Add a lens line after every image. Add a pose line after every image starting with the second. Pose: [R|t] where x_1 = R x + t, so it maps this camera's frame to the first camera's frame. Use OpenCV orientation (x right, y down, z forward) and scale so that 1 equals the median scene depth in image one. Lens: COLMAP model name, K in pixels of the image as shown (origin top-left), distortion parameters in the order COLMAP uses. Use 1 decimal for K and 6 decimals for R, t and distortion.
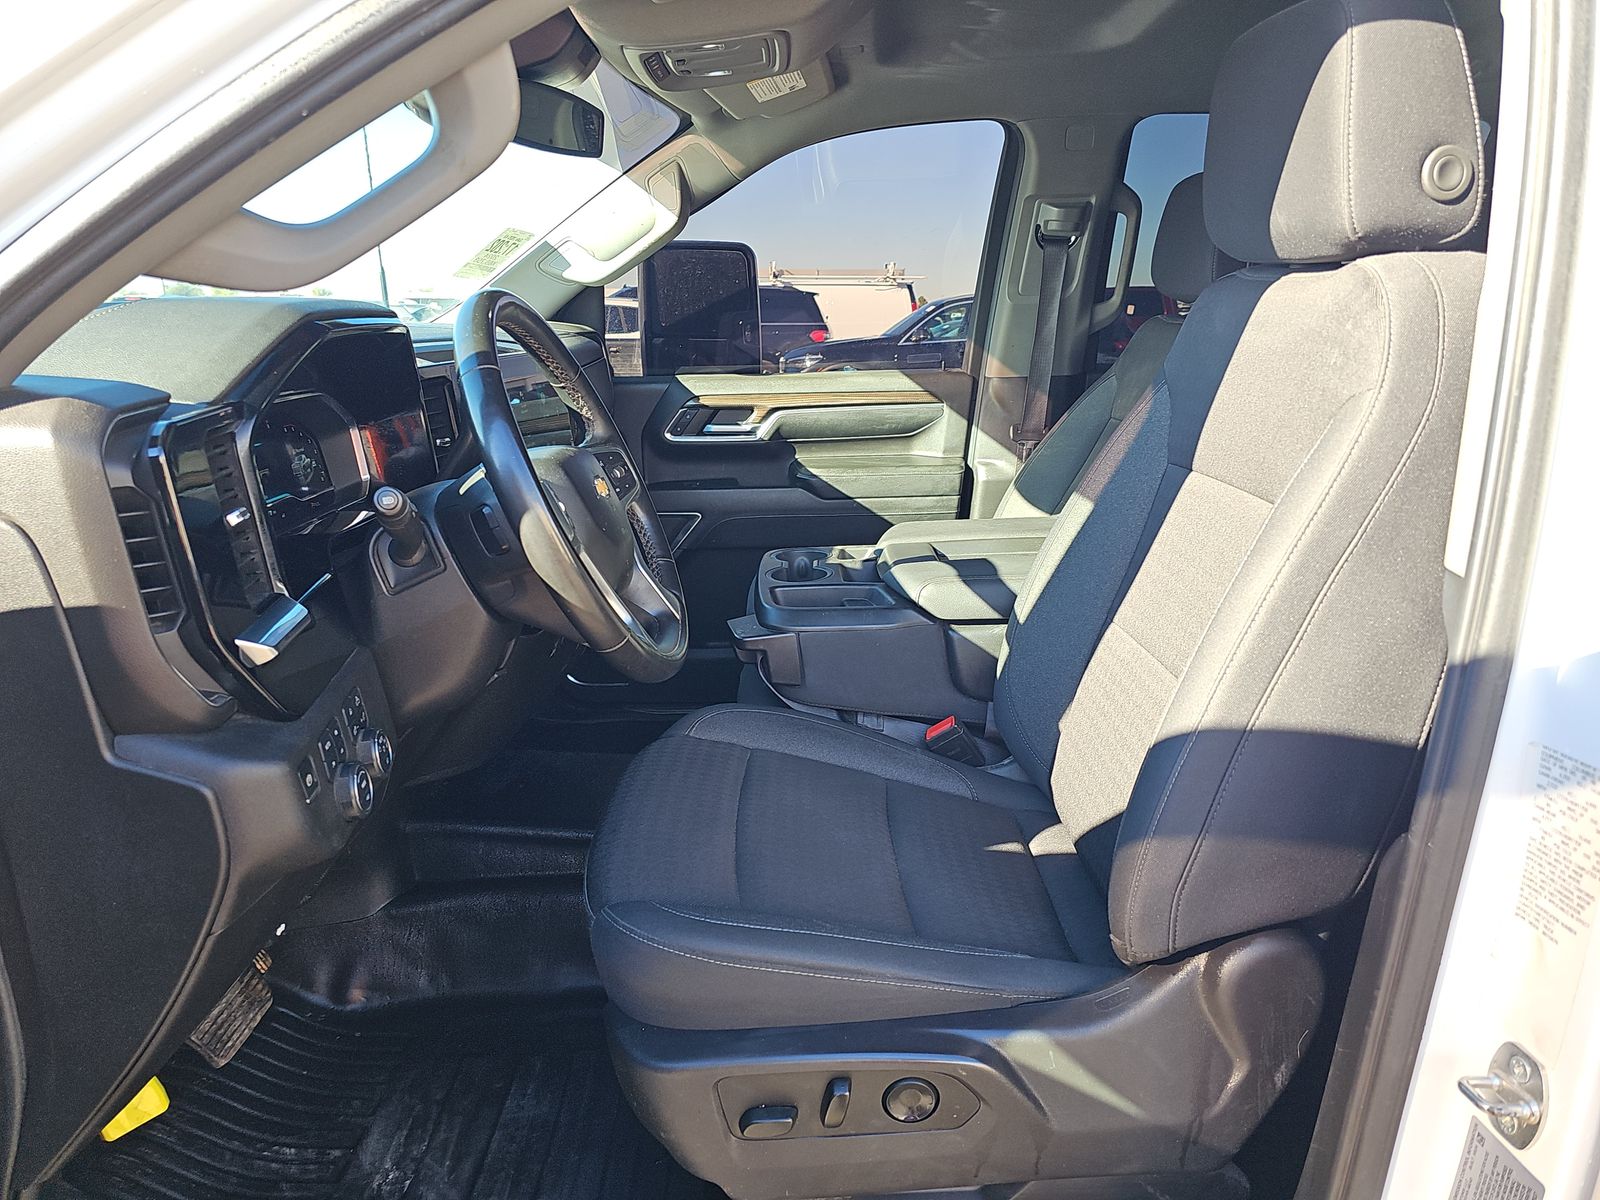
lens RADIAL K [[1083.8, 0, 800.0], [0, 1083.8, 600.0], [0, 0, 1]] dist [0.098191, -0.136693]
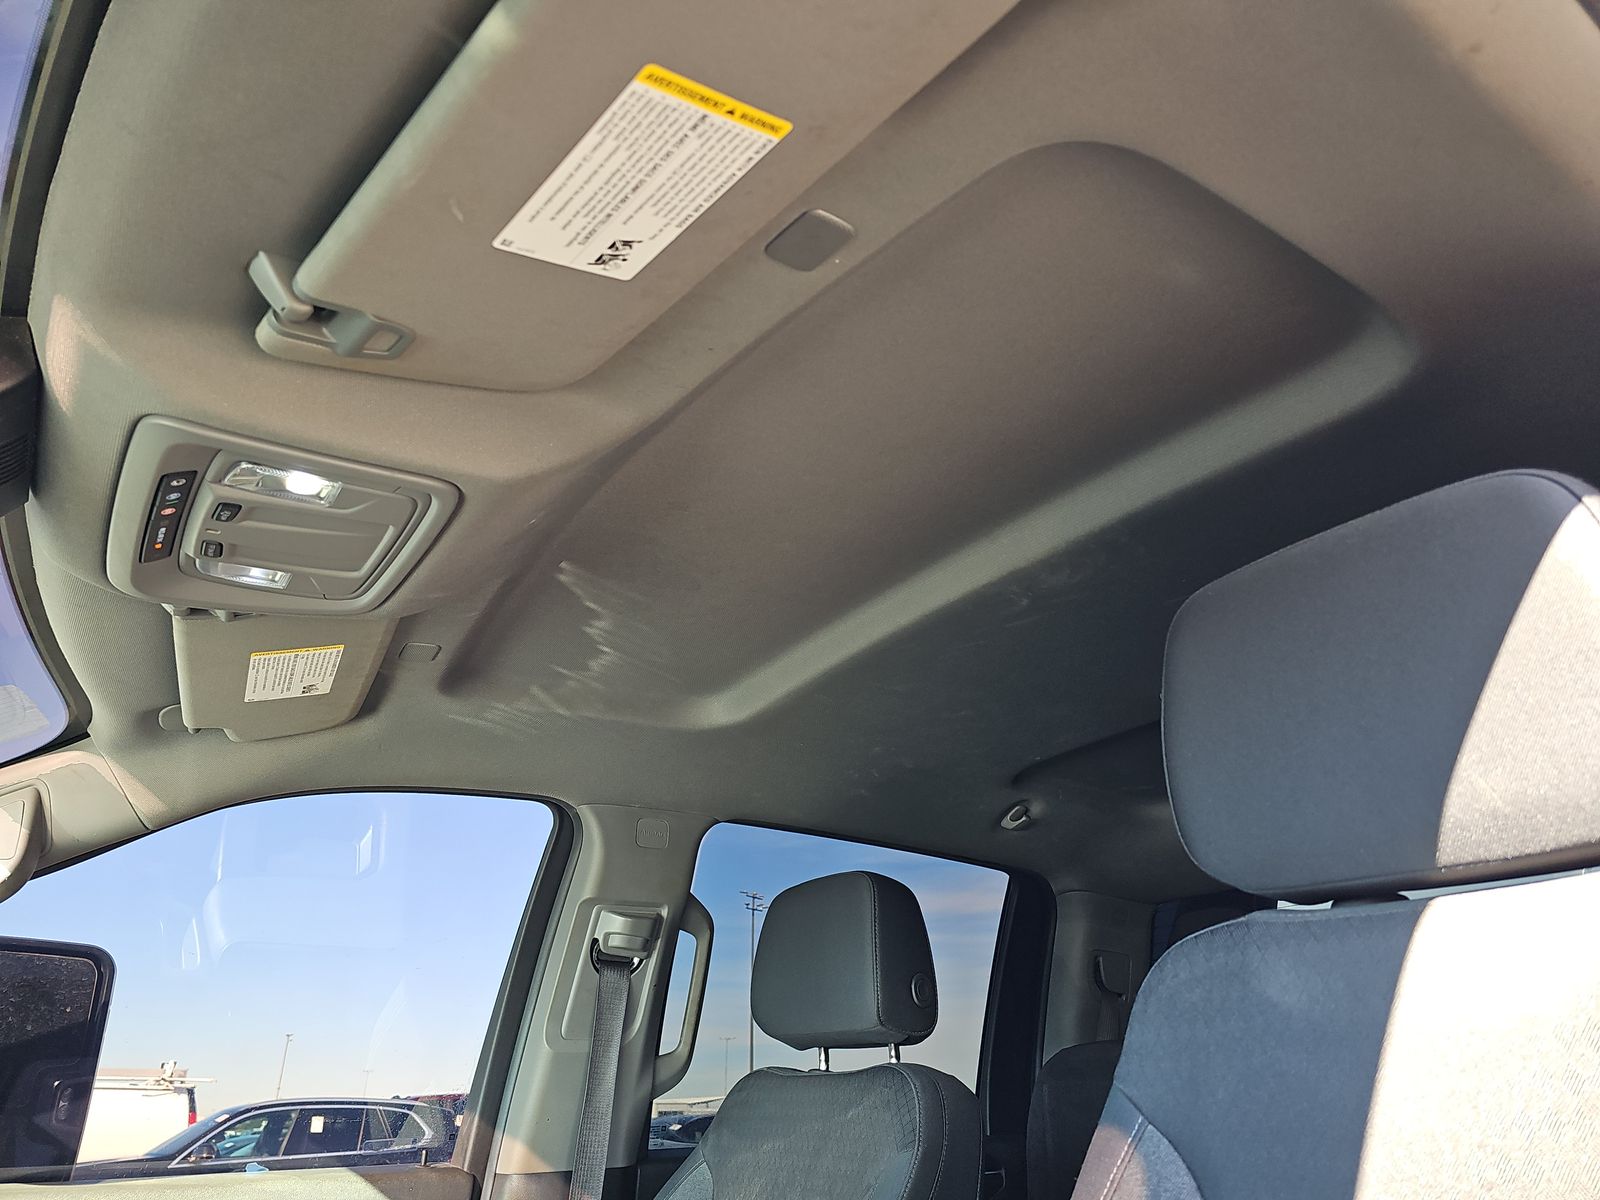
lens RADIAL K [[1054.3, 0, 801.2], [0, 1054.3, 608.1], [0, 0, 1]] dist [0.086954, -0.086563]
pose [[0.830386, 0.234311, 0.505526, -0.078777], [0.151392, 0.778269, -0.609408, -0.054112], [-0.536226, 0.582576, 0.610791, 0.339869]]
